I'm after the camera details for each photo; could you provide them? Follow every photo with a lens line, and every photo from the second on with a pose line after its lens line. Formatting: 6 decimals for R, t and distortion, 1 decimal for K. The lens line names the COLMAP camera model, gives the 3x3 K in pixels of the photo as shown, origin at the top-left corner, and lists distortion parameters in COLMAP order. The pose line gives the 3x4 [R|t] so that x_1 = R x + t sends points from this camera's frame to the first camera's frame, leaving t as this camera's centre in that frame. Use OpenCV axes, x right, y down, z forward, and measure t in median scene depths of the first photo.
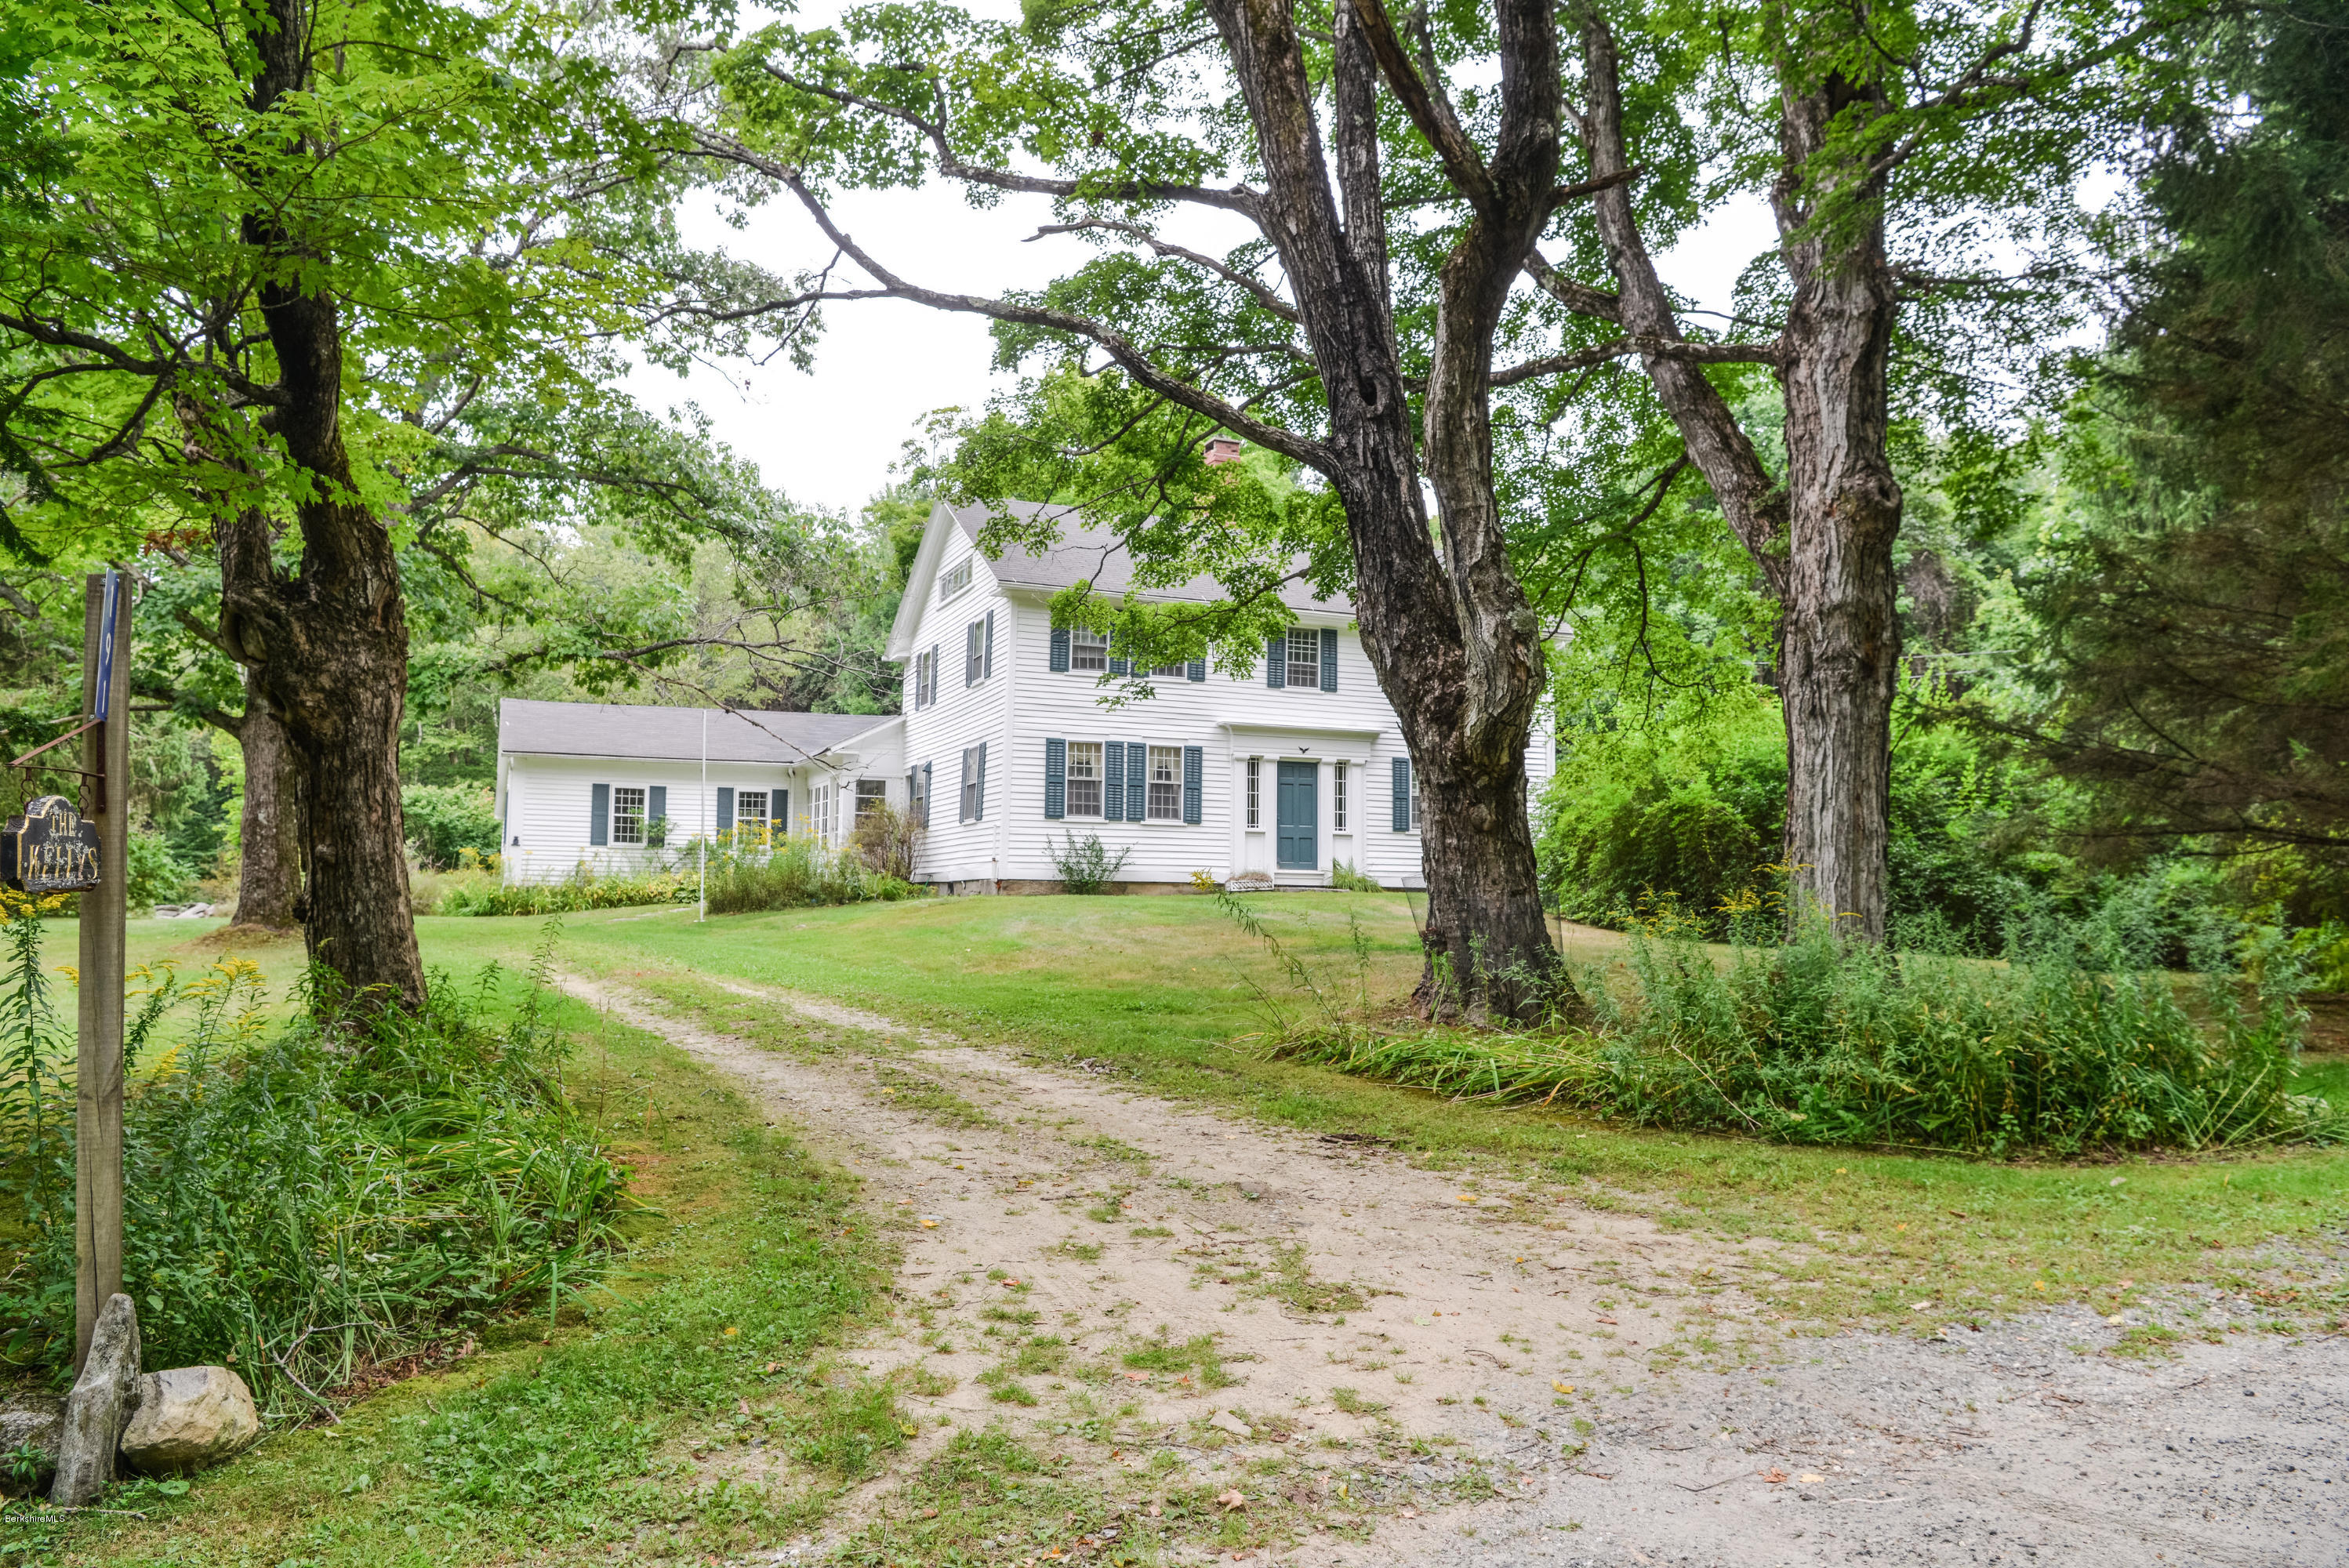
lens RADIAL K [[1626.1, 0, 1167.2], [0, 1626.1, 787.7], [0, 0, 1]] dist [-0.056962, 0.003036]
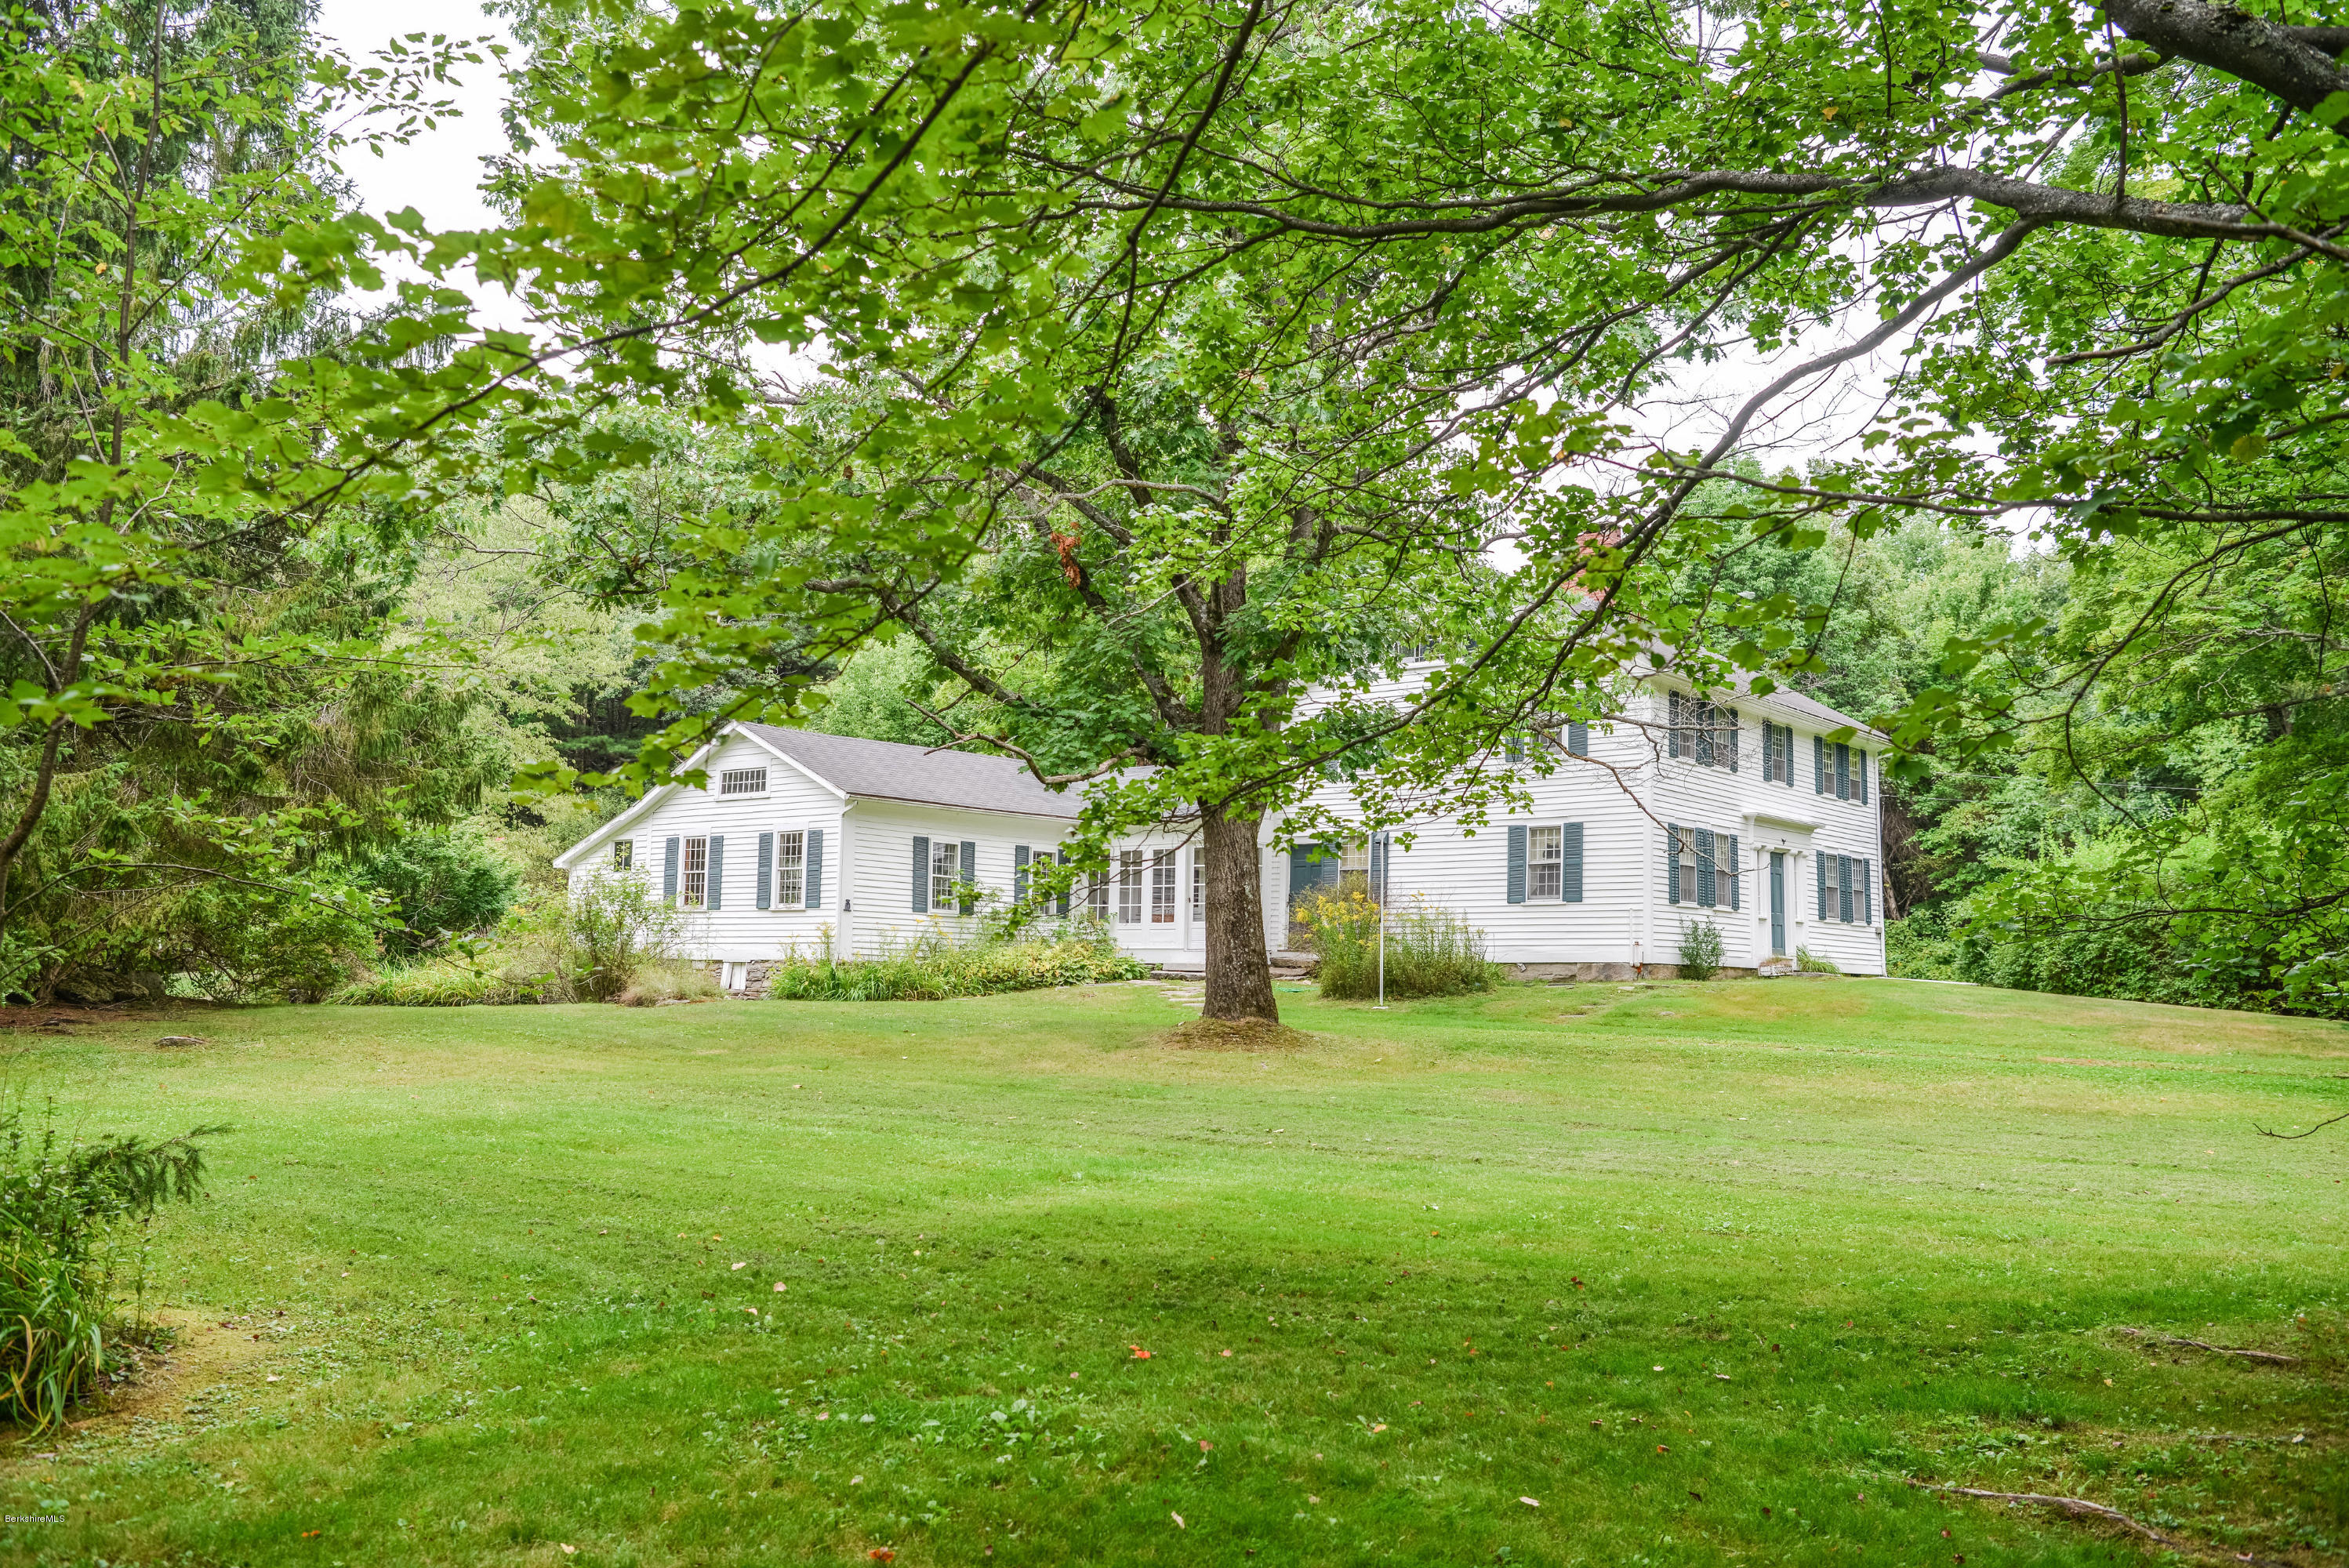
lens RADIAL K [[1951.5, 0, 1175.7], [0, 1951.5, 766.6], [0, 0, 1]] dist [-0.037793, -0.001323]
pose [[0.874514, 0.058168, 0.481500, -0.874285], [-0.041752, 0.998125, -0.044750, 0.001310], [-0.483200, 0.019031, 0.875303, 0.087768]]
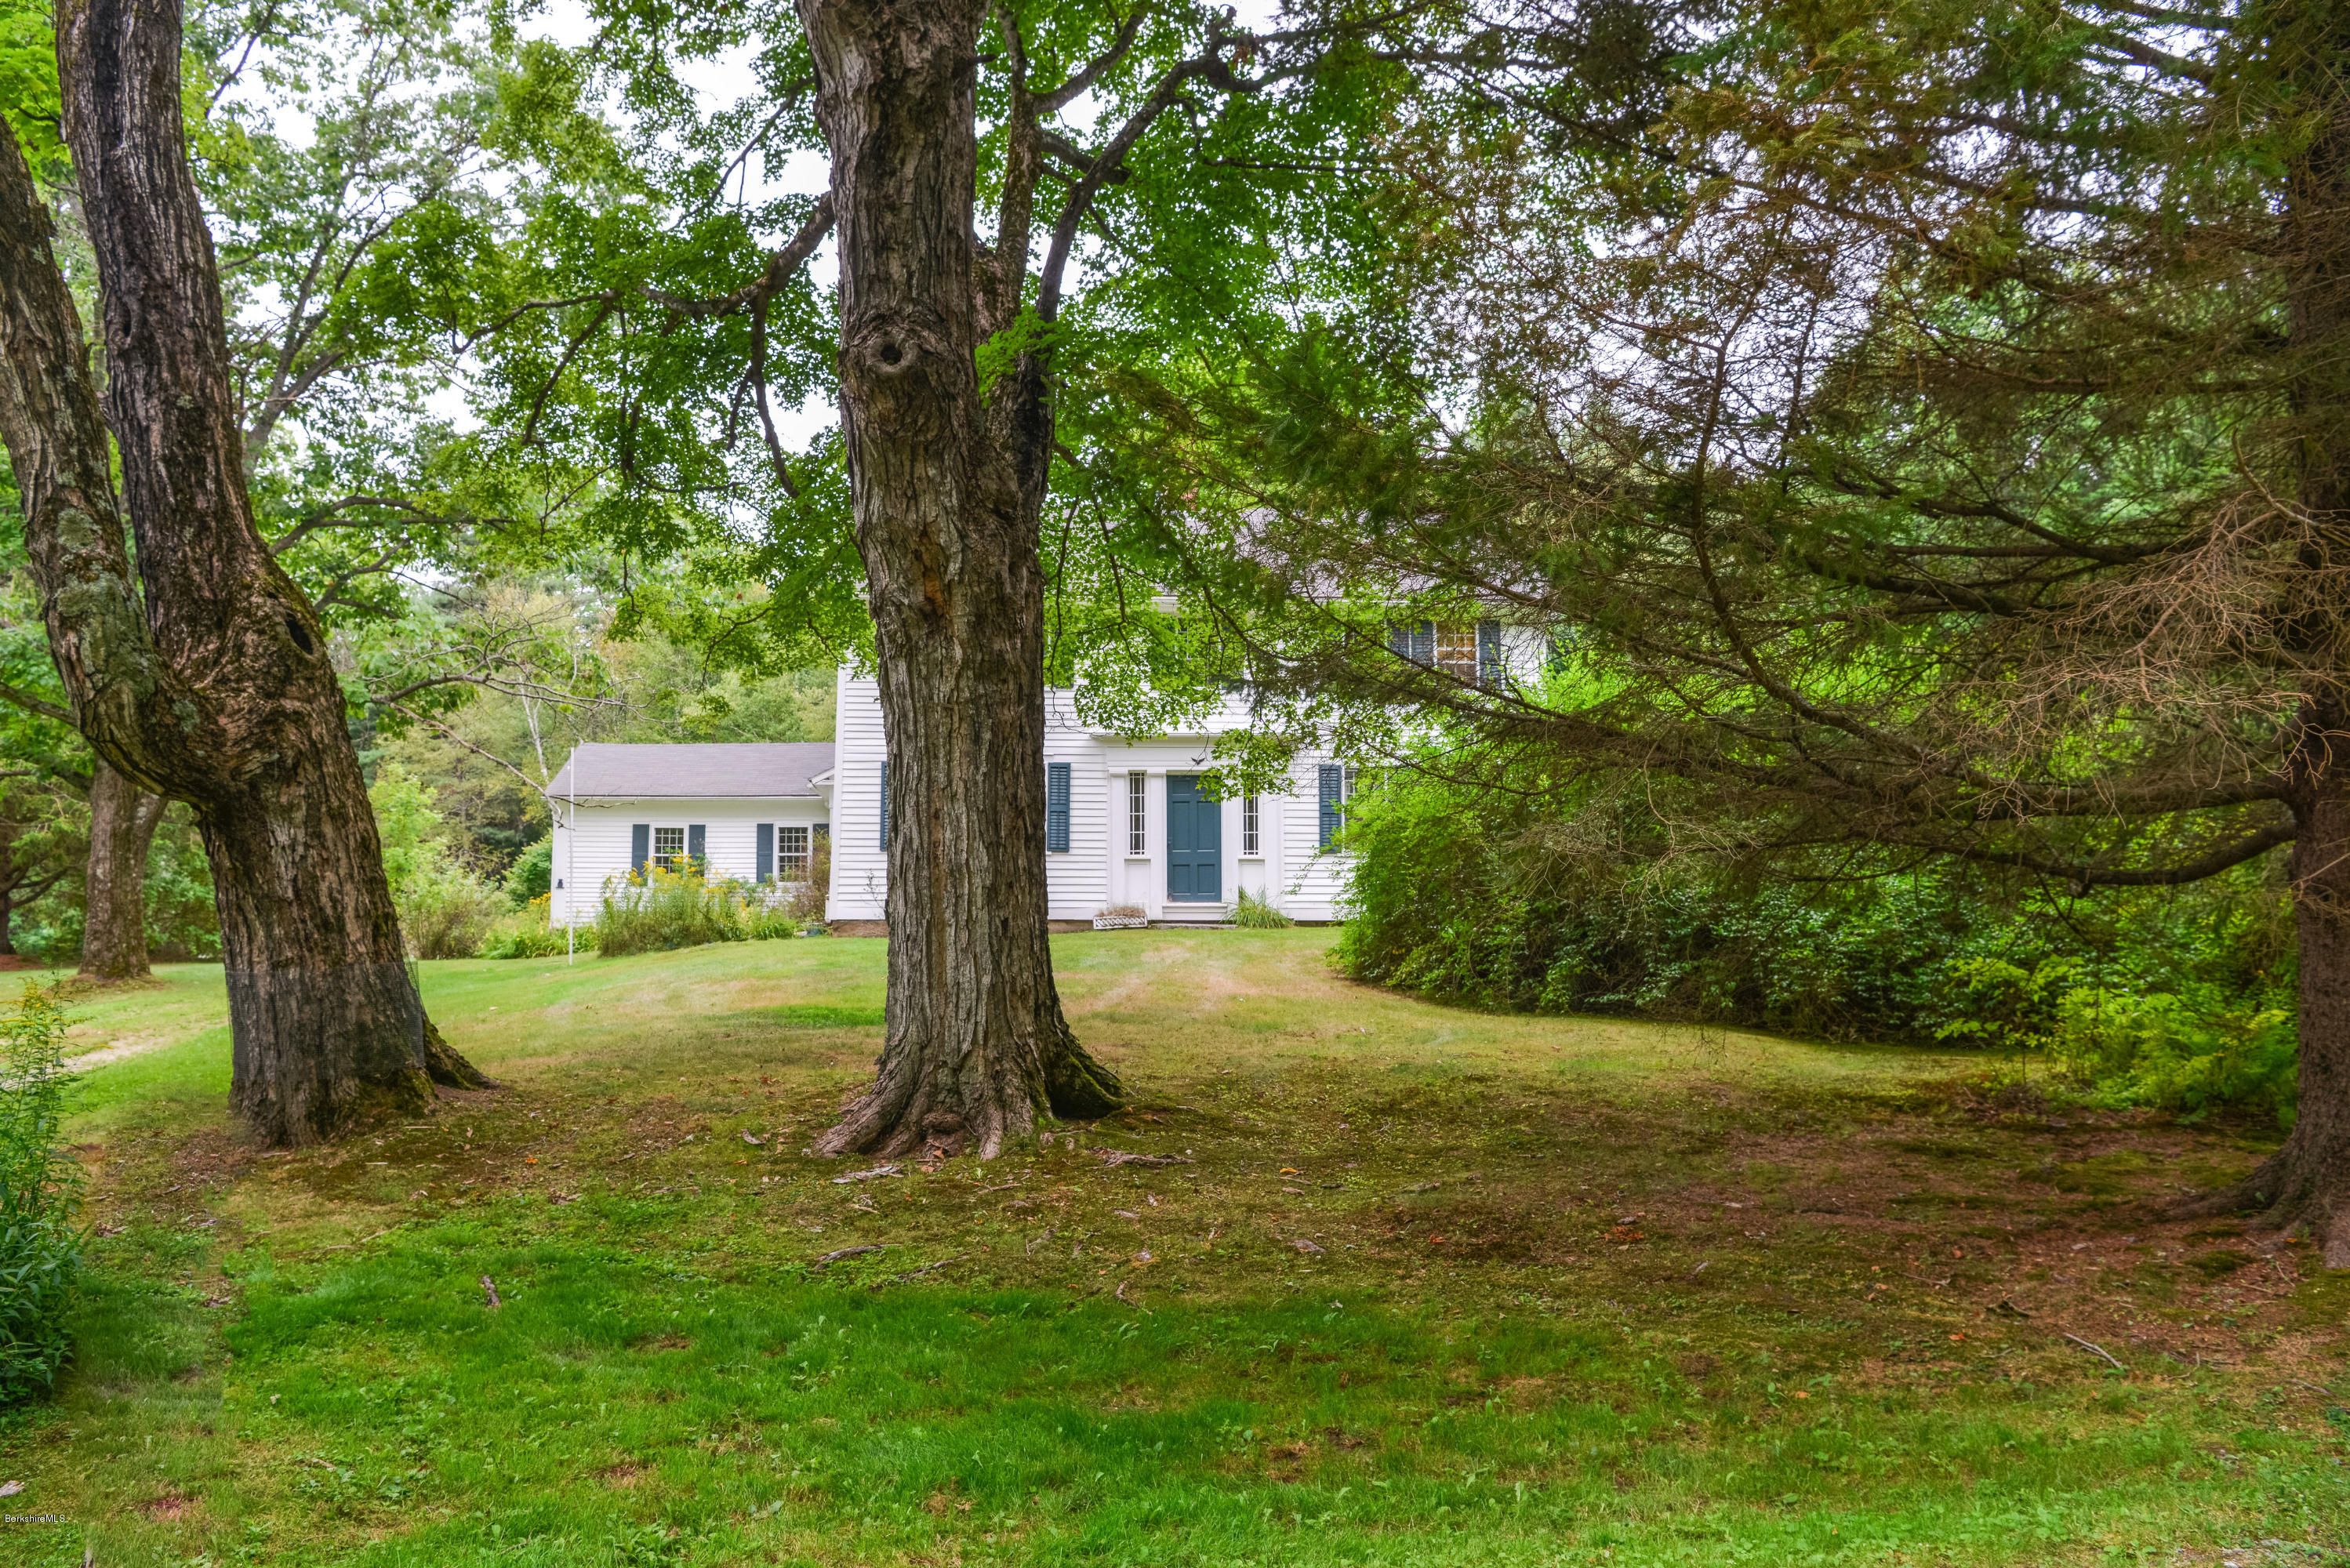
lens RADIAL K [[1673.4, 0, 1174.8], [0, 1673.4, 796.0], [0, 0, 1]] dist [-0.063311, 0.002789]
pose [[0.944223, -0.037224, -0.327197, 0.359216], [0.034677, 0.999306, -0.013617, 0.006644], [0.327476, 0.001511, 0.944858, 0.173342]]
